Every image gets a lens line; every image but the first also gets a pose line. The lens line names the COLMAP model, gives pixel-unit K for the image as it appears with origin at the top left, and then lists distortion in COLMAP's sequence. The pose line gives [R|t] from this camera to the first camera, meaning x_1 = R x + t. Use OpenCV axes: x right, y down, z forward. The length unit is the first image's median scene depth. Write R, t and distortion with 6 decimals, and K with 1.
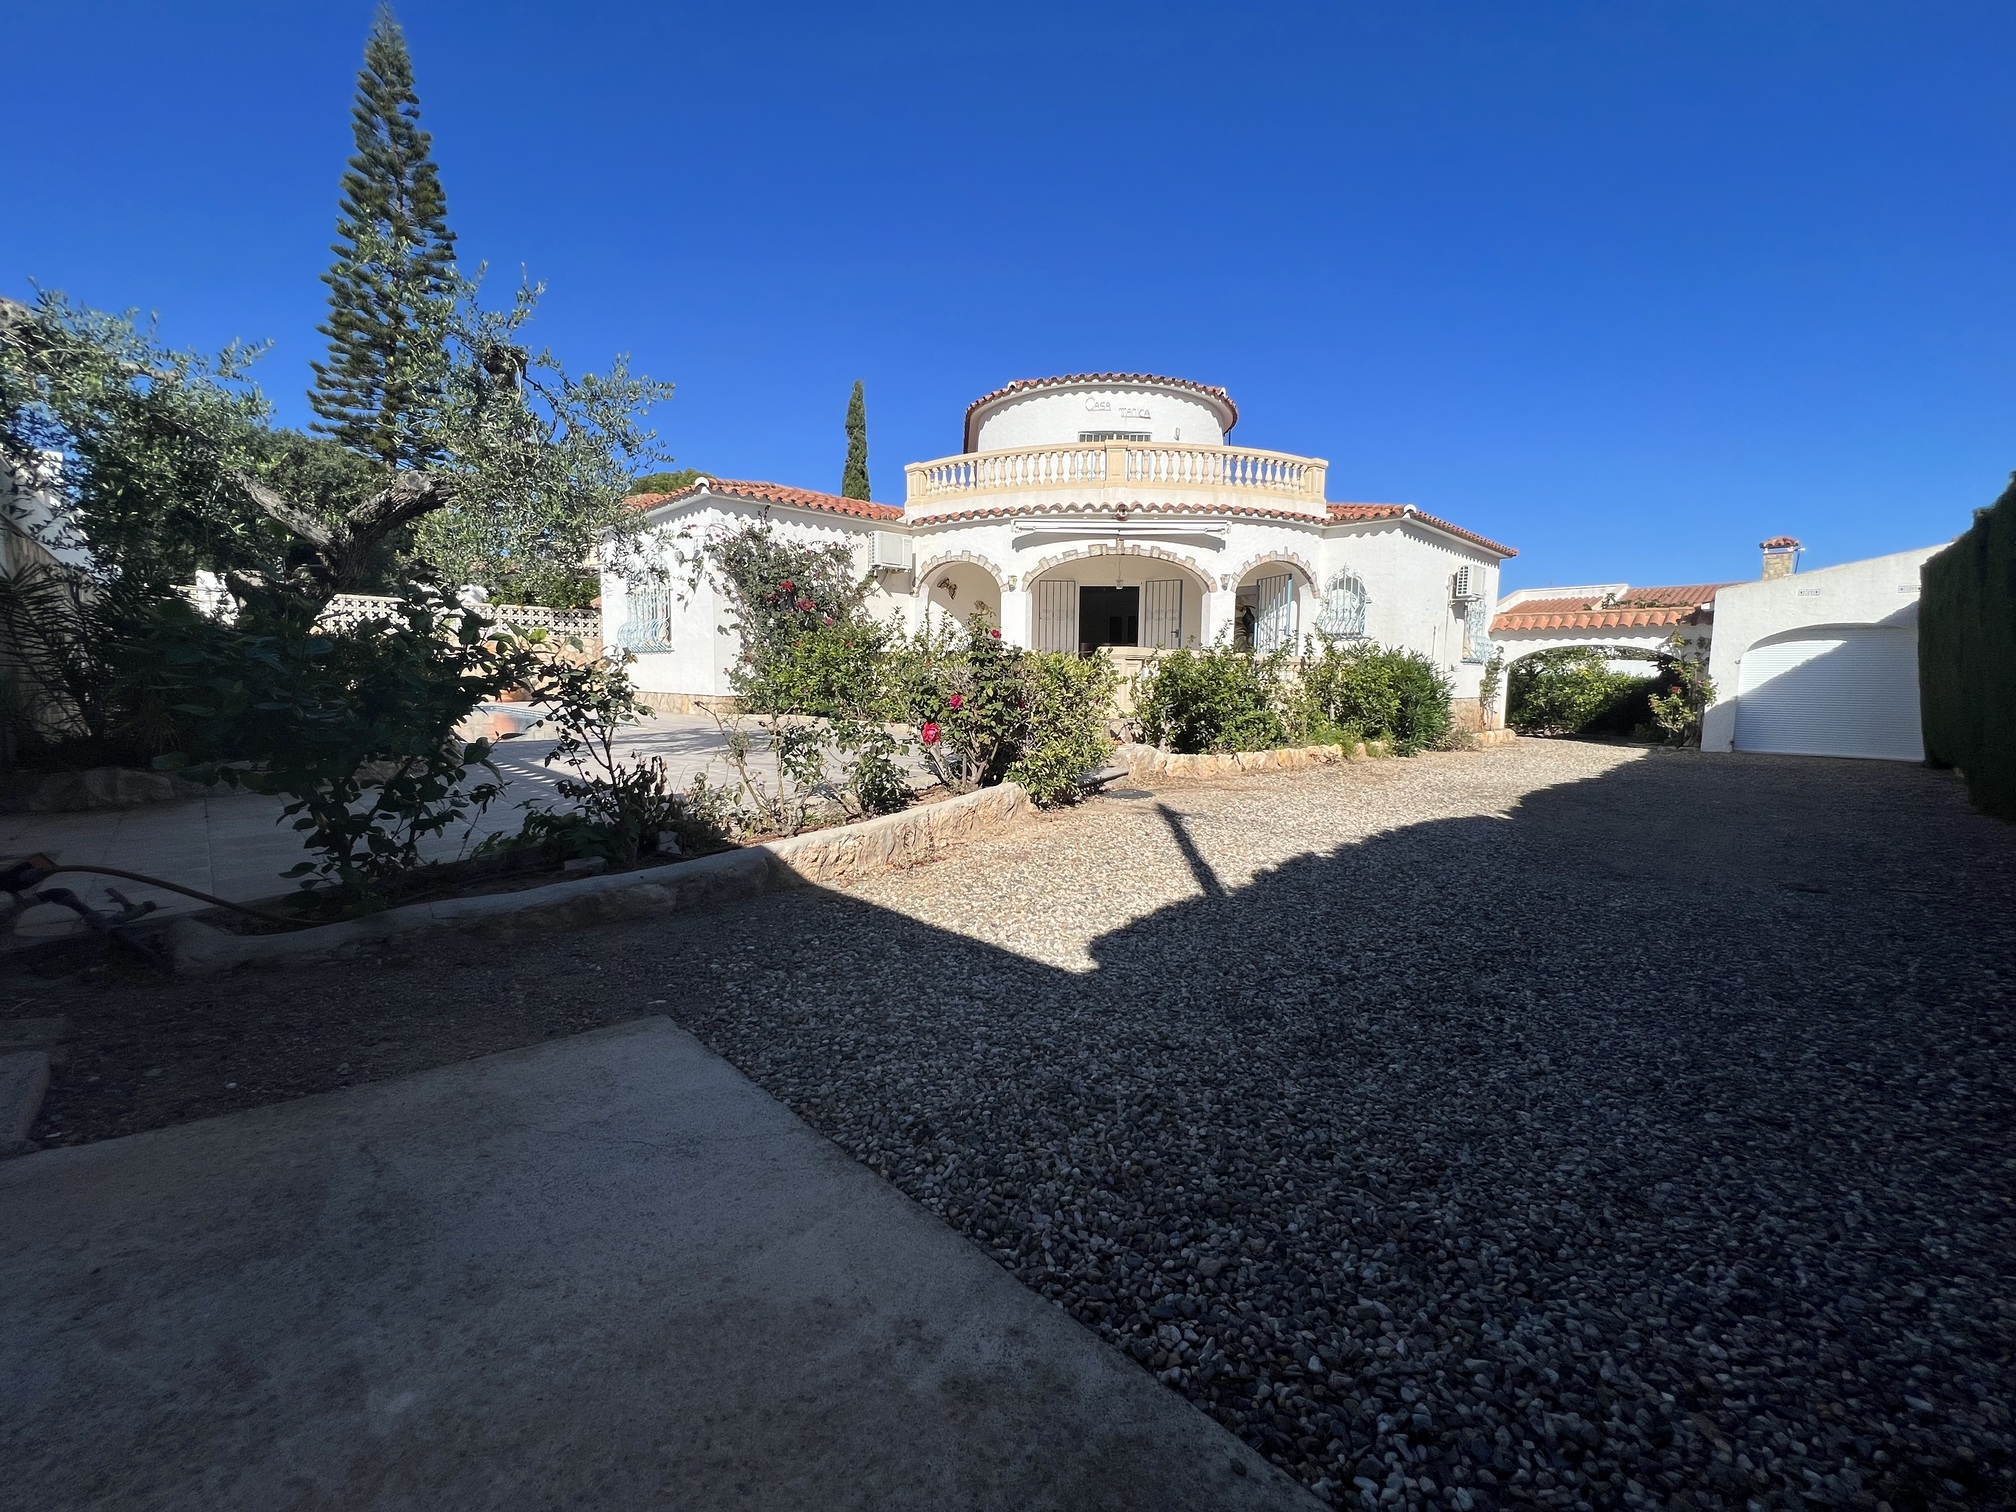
lens RADIAL K [[804.7, 0, 1003.2], [0, 804.7, 754.9], [0, 0, 1]] dist [-0.001423, 0.000369]
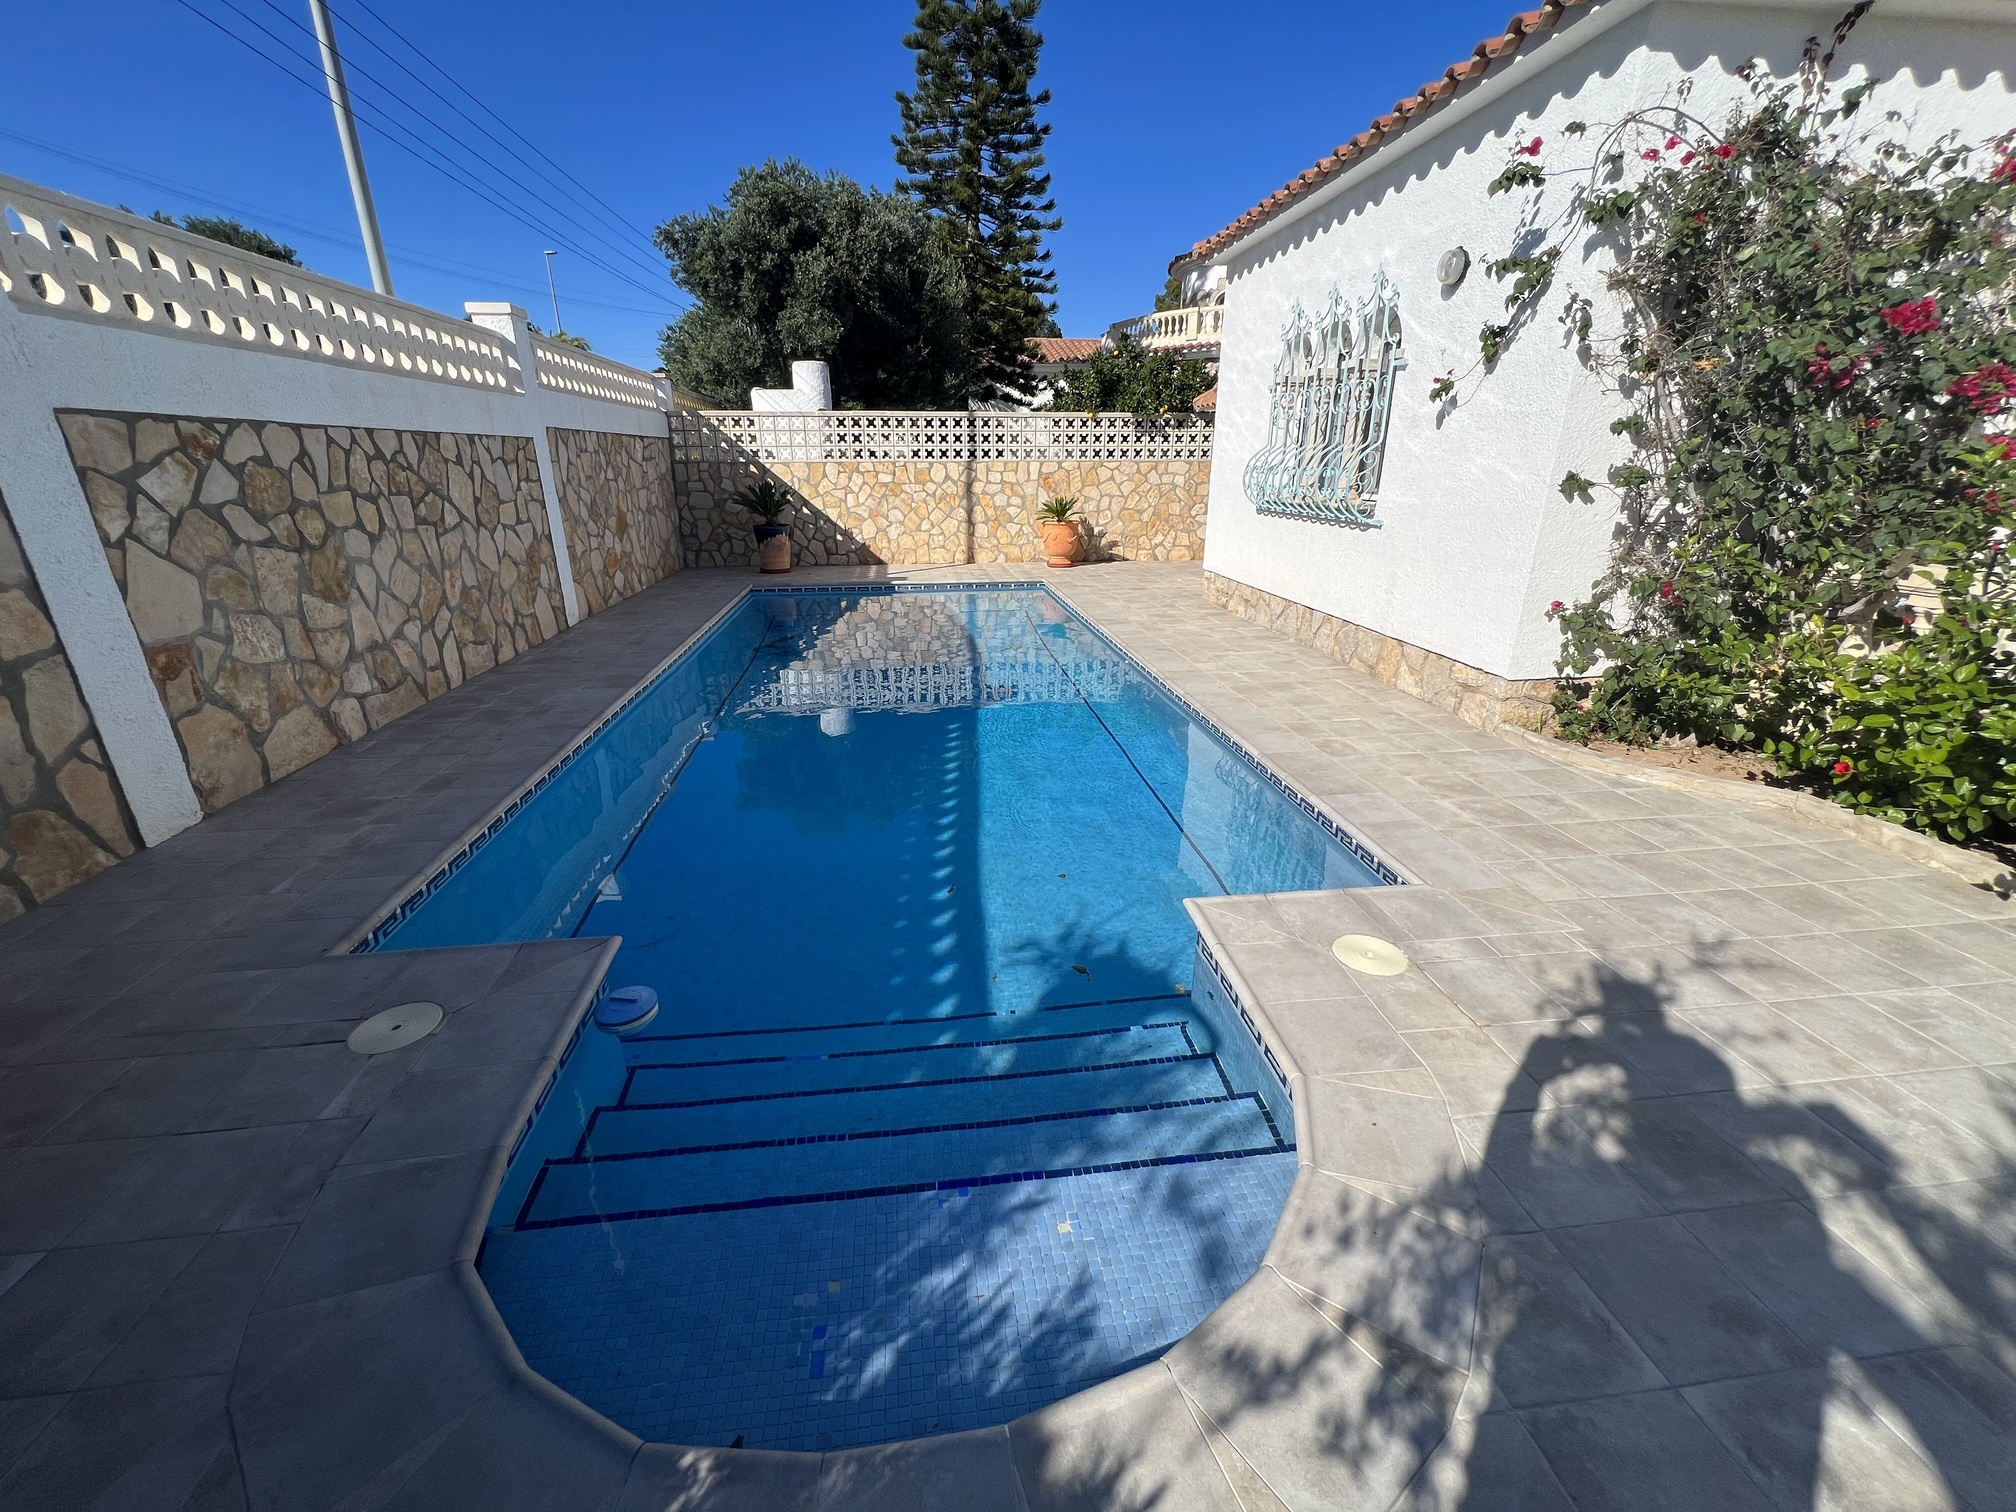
lens RADIAL K [[804.7, 0, 1003.2], [0, 804.7, 754.9], [0, 0, 1]] dist [-0.001423, 0.000369]
pose [[0.790991, 0.200068, -0.578191, -0.286047], [-0.050869, 0.963257, 0.263719, -0.110302], [0.609709, -0.179188, 0.772105, 0.513765]]
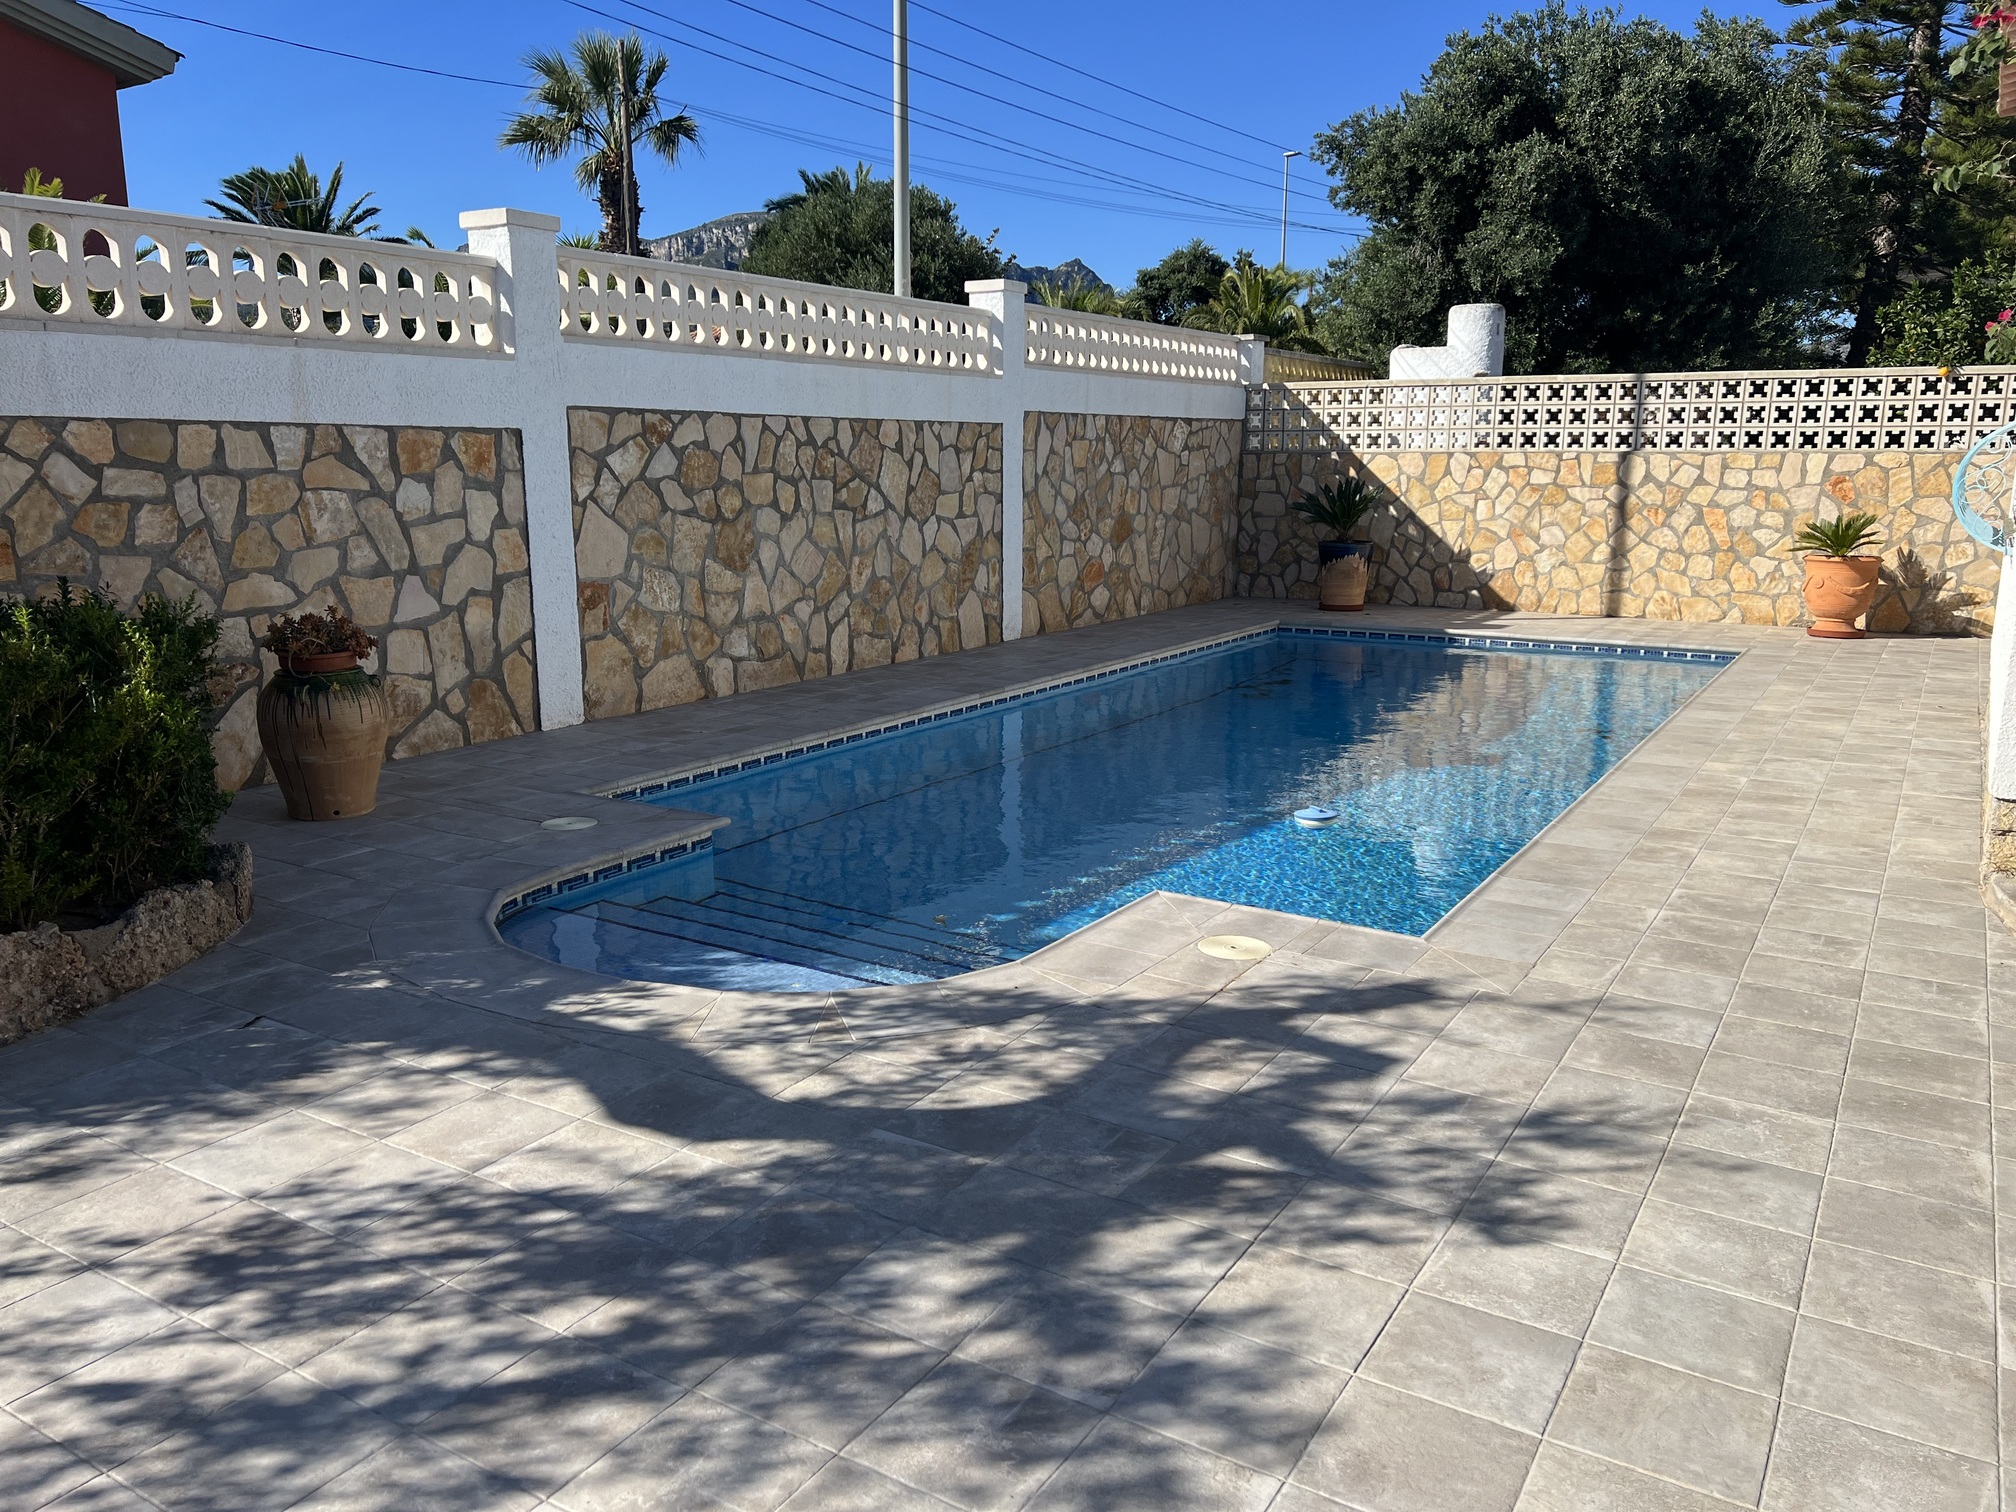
lens RADIAL K [[1496.7, 0, 1014.8], [0, 1496.7, 769.1], [0, 0, 1]] dist [0.139187, -0.271003]
pose [[0.234246, 0.191811, -0.953067, -0.025489], [-0.098653, 0.979972, 0.172979, -0.111685], [0.967159, 0.053503, 0.248478, 0.569057]]
